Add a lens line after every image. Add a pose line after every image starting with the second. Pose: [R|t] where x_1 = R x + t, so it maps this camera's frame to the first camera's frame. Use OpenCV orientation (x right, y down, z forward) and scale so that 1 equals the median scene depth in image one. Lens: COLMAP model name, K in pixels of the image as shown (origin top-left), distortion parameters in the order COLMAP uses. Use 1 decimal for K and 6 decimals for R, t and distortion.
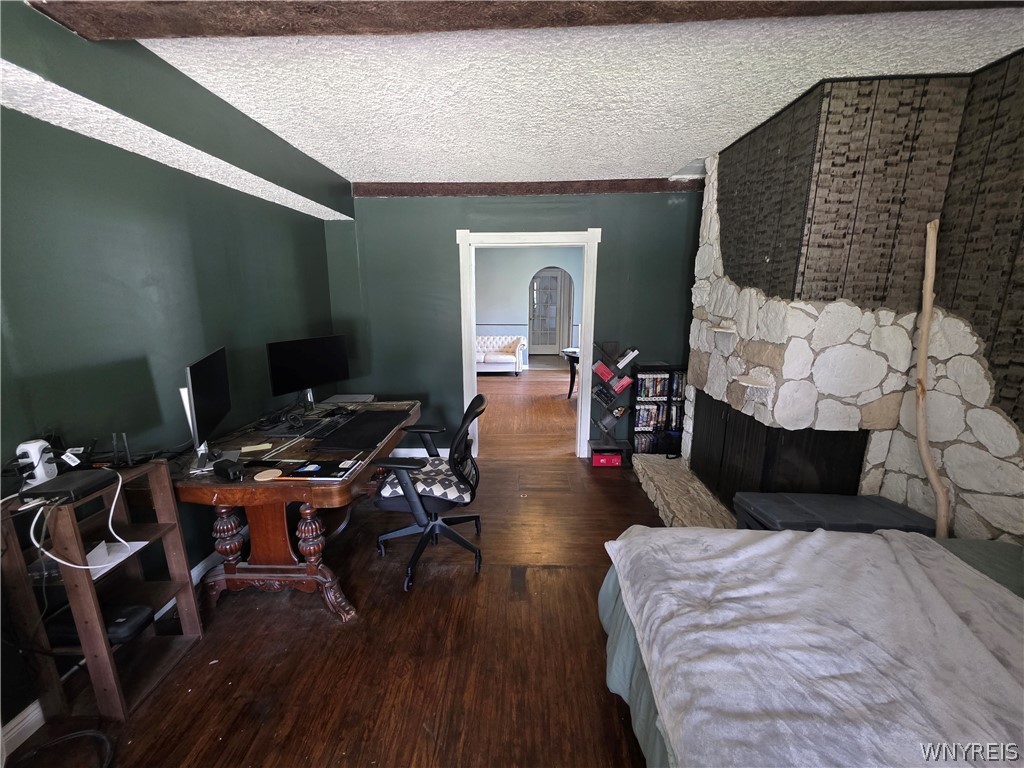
lens RADIAL K [[410.0, 0, 510.0], [0, 410.0, 385.2], [0, 0, 1]] dist [0.000174, 0.000007]
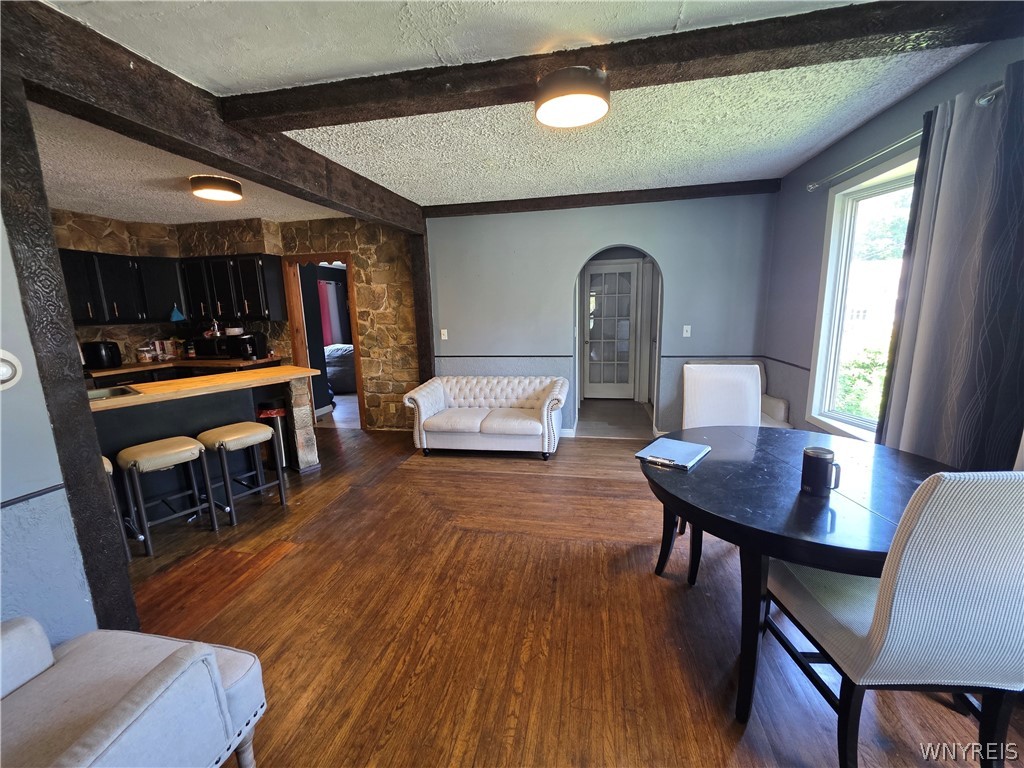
lens RADIAL K [[410.0, 0, 510.3], [0, 410.0, 382.5], [0, 0, 1]] dist [0.000174, 0.000007]
pose [[0.984200, 0.009822, -0.176788, 0.057221], [-0.019161, 0.998505, -0.051200, -0.082618], [0.176021, 0.053778, 0.982916, 0.445173]]
